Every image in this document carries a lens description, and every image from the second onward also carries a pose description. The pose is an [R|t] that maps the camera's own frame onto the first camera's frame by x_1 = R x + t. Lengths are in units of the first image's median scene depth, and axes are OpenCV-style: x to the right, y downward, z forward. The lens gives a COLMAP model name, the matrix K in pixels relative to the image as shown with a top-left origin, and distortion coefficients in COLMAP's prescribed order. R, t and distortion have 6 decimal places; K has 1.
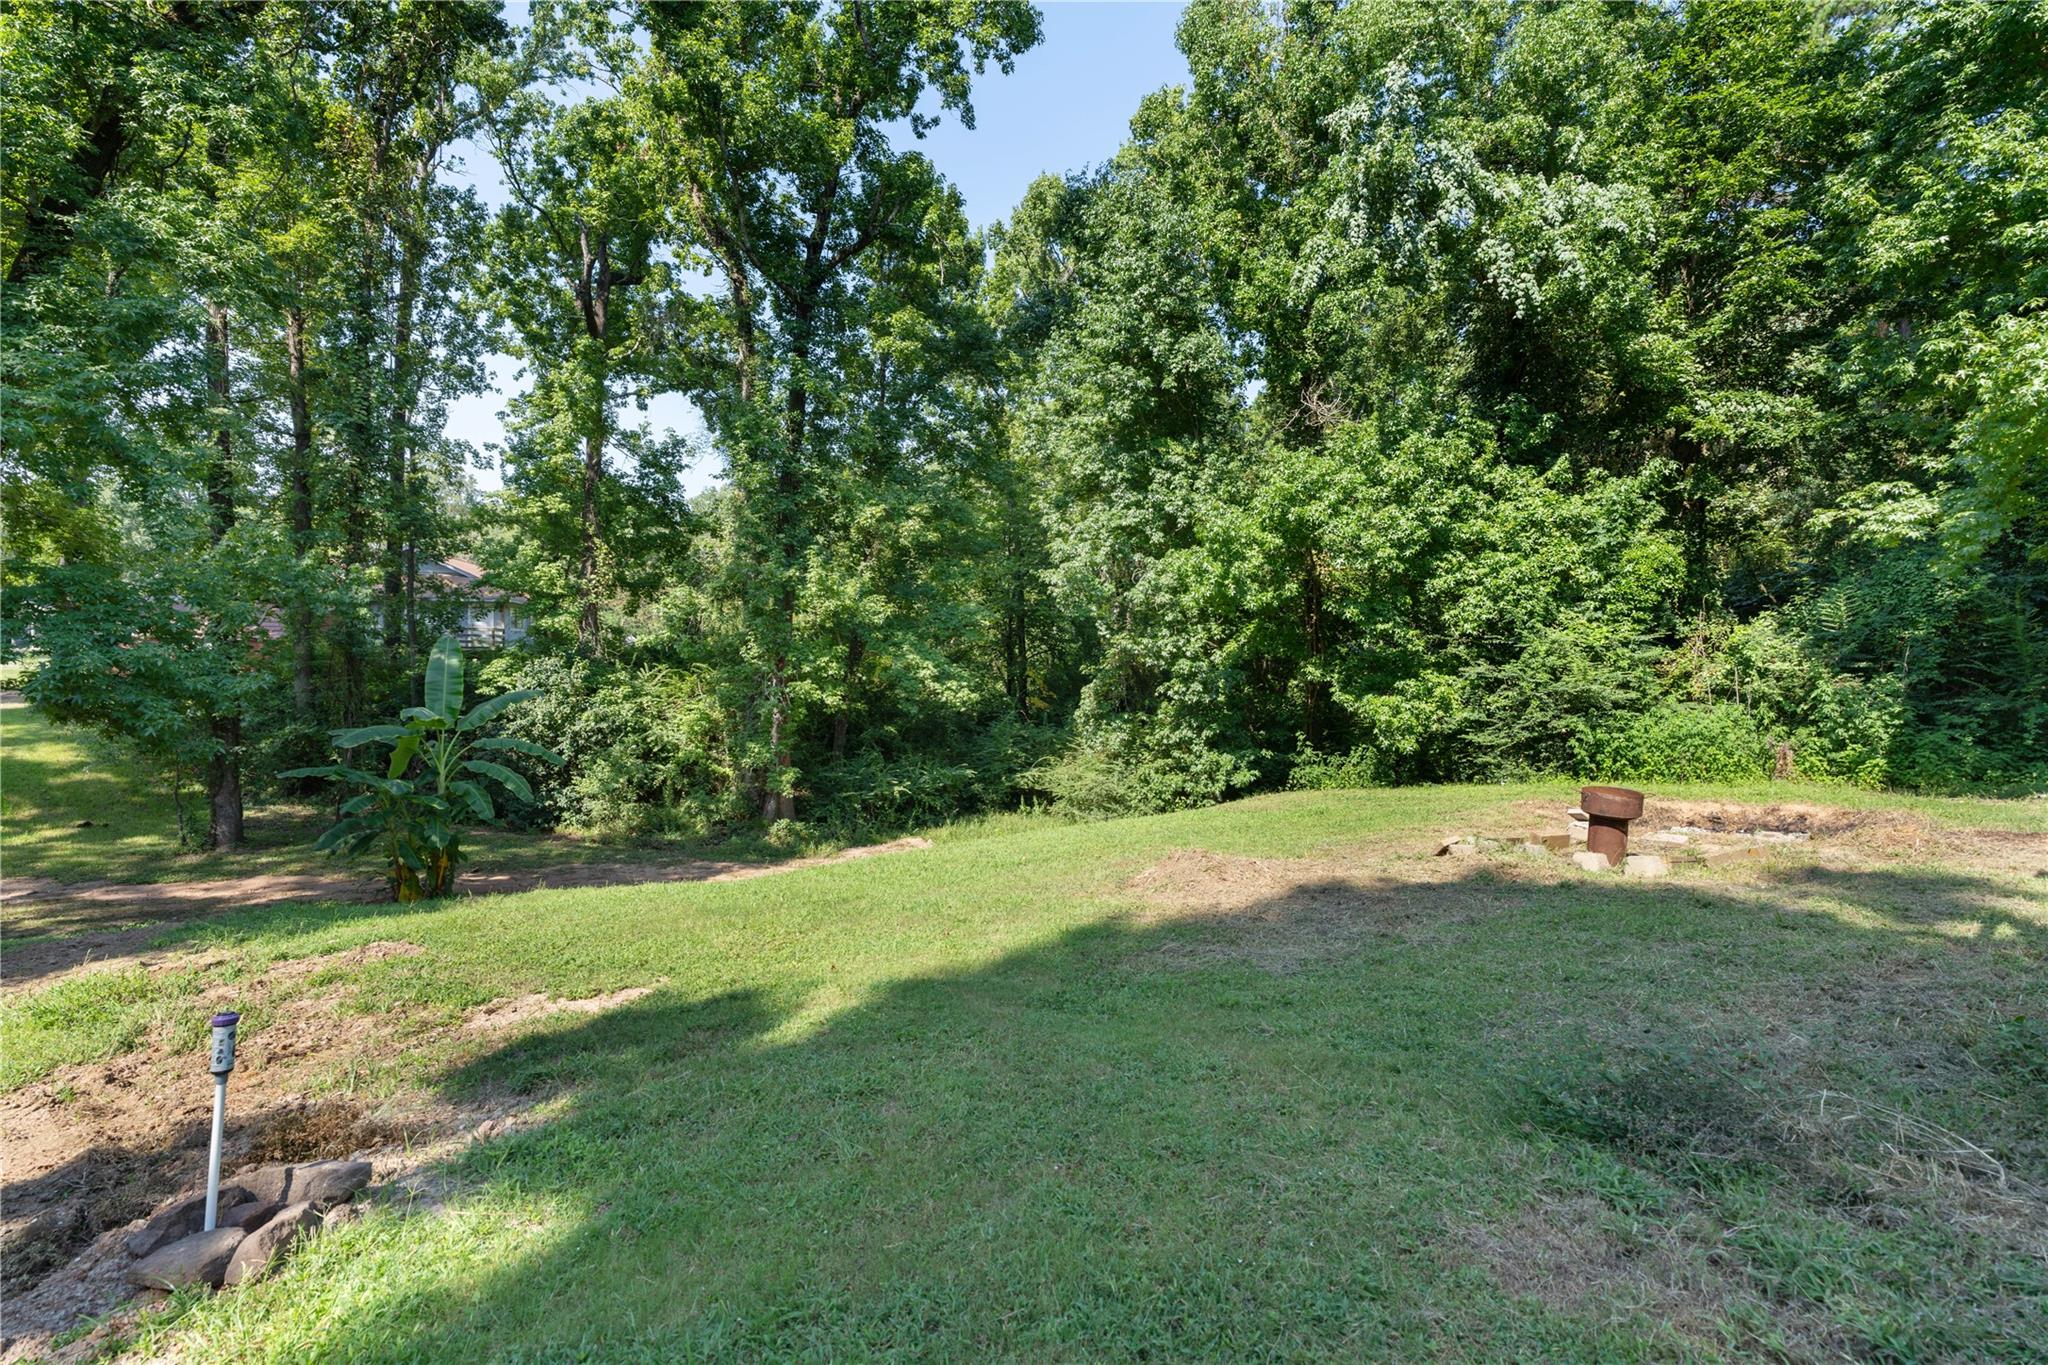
lens RADIAL K [[924.6, 0, 1011.1], [0, 924.6, 687.2], [0, 0, 1]] dist [-0.007779, 0.003853]
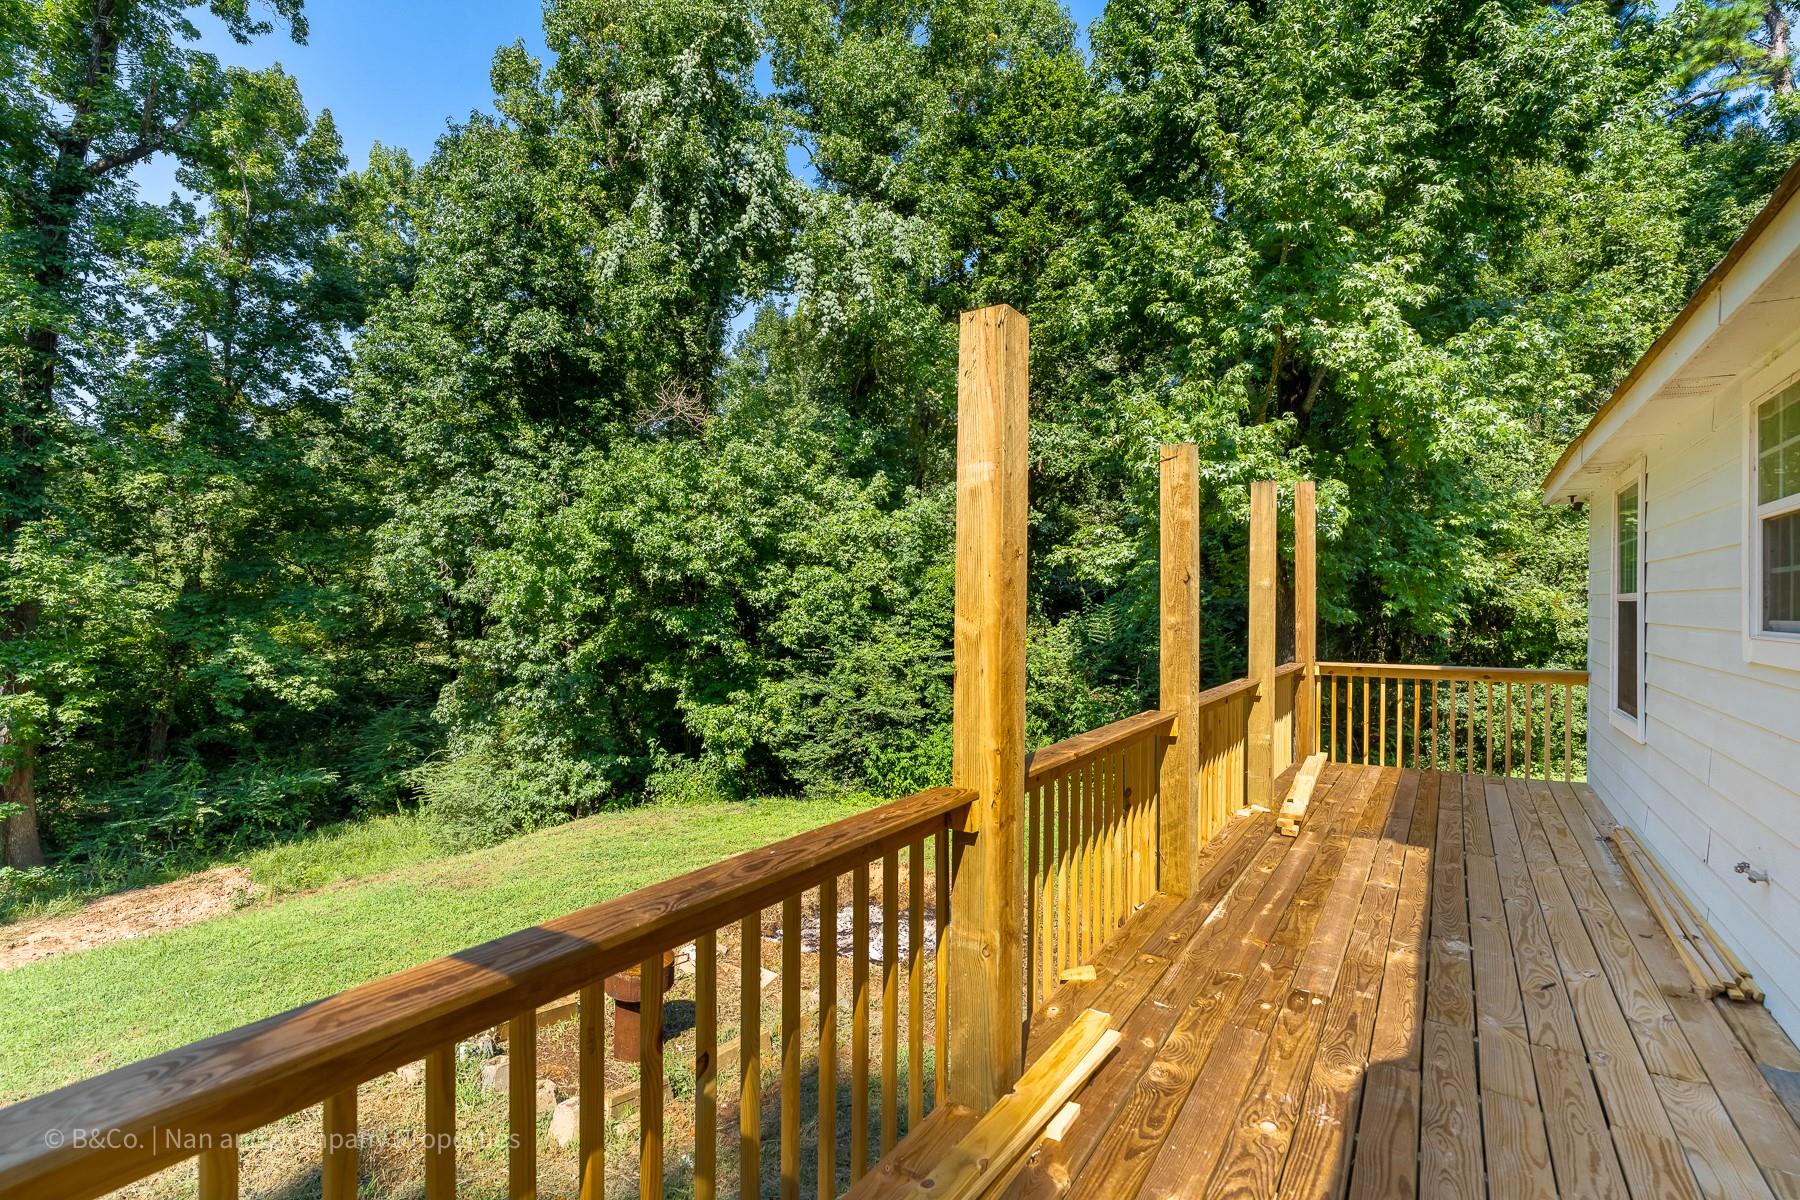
lens RADIAL K [[812.6, 0, 893.6], [0, 812.6, 609.8], [0, 0, 1]] dist [-0.007779, 0.003853]
pose [[0.944459, 0.002141, 0.328623, 0.303791], [0.000896, 0.999958, -0.009091, -0.086352], [-0.328629, 0.008880, 0.944417, 0.135007]]
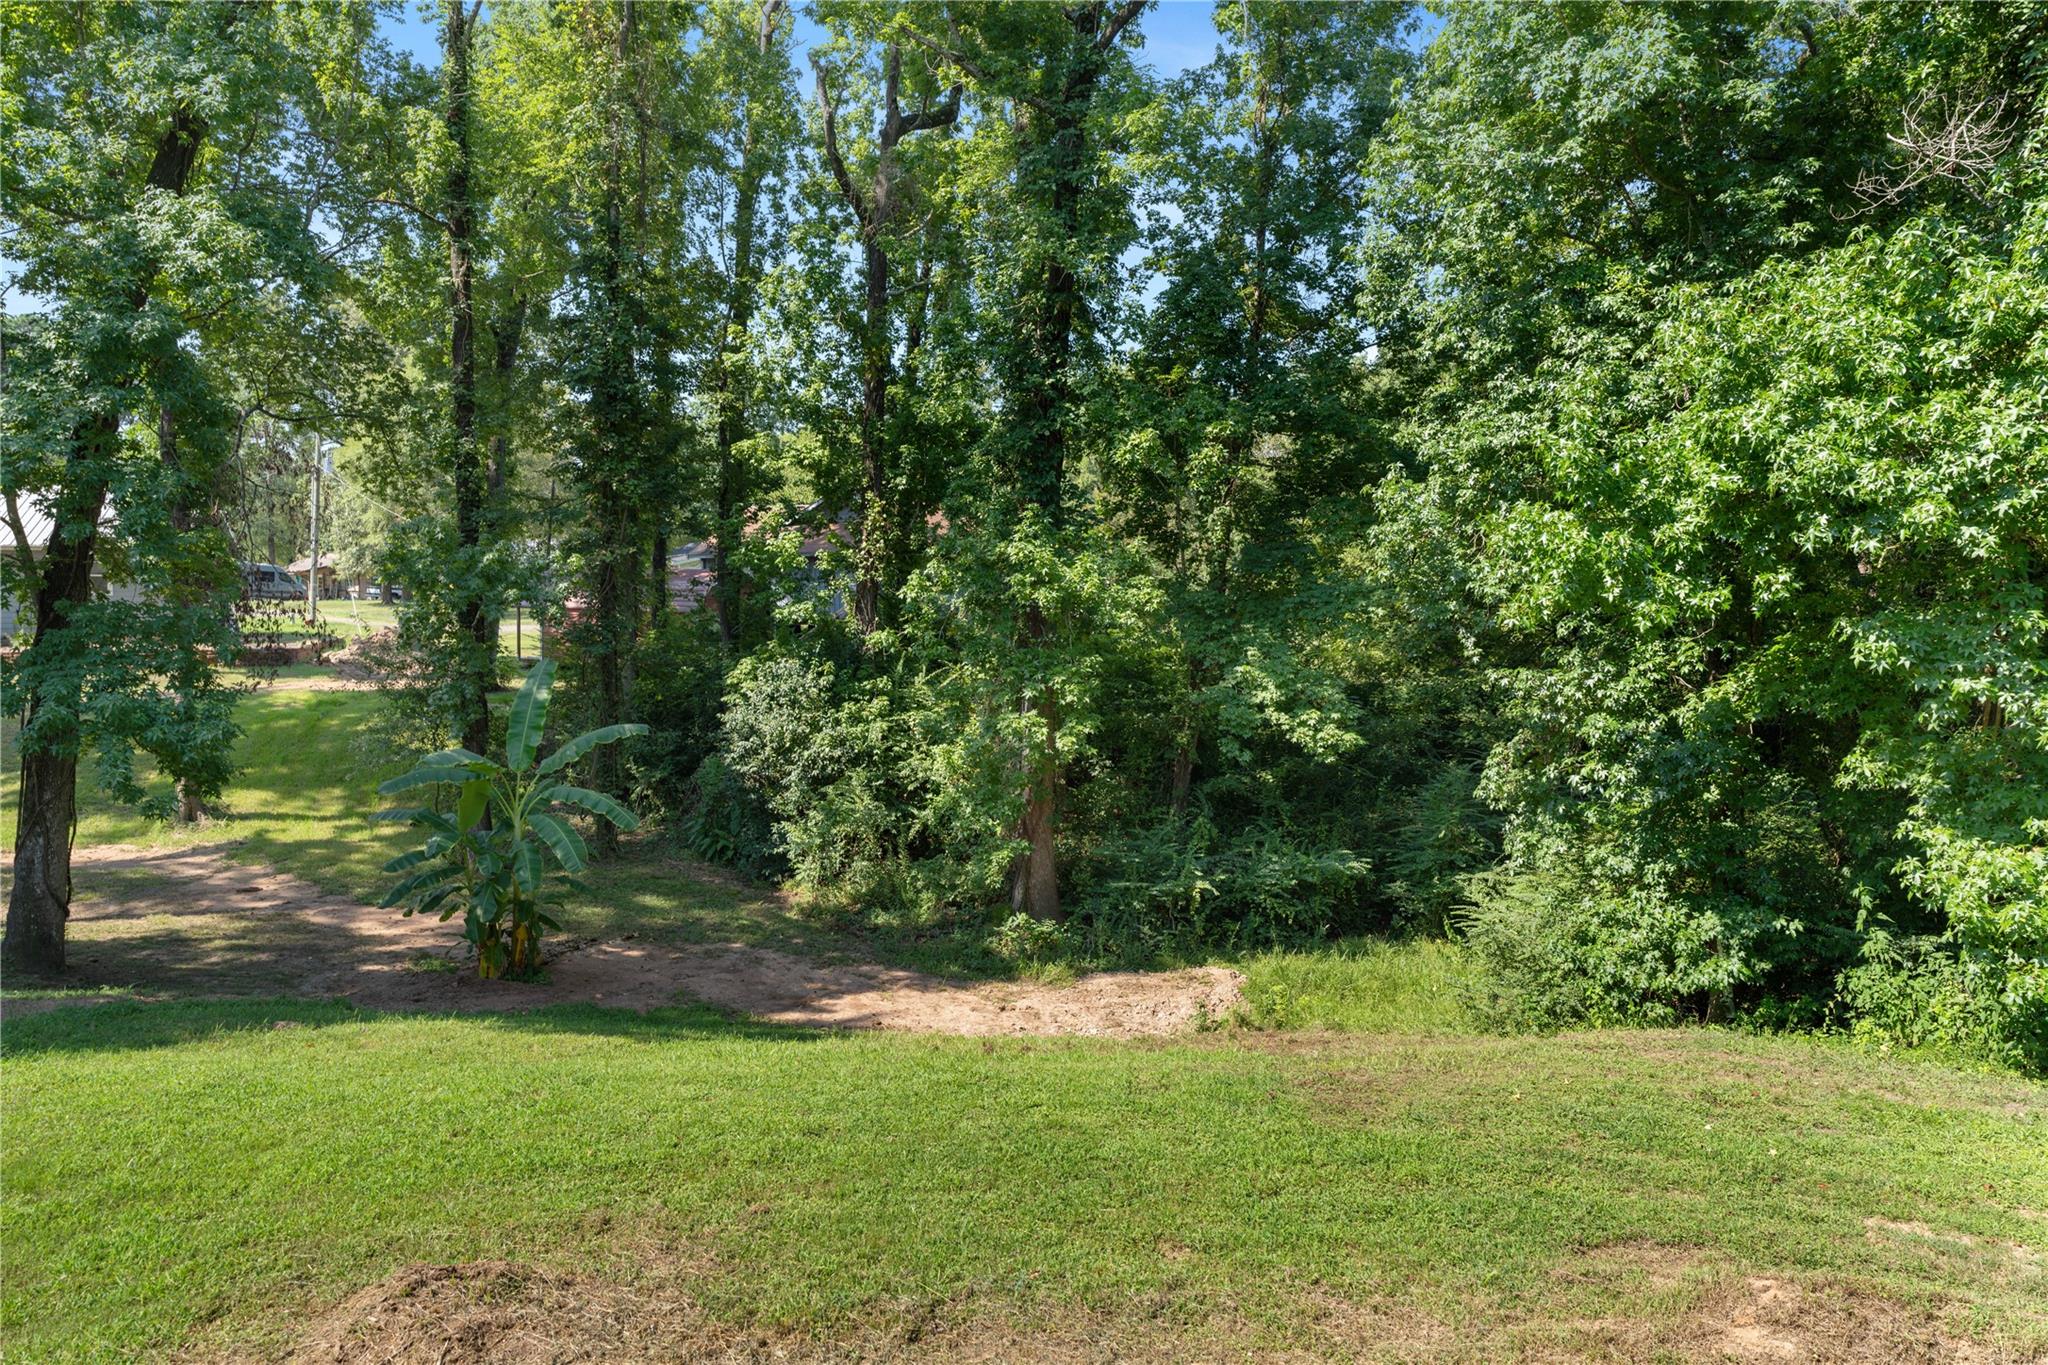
lens RADIAL K [[1357.6, 0, 1031.5], [0, 1357.6, 685.0], [0, 0, 1]] dist [-0.008172, 0.002187]
pose [[0.812994, 0.038232, -0.581016, 0.410637], [-0.011850, 0.998722, 0.049137, -0.088742], [0.582152, -0.033063, 0.812408, 0.273165]]
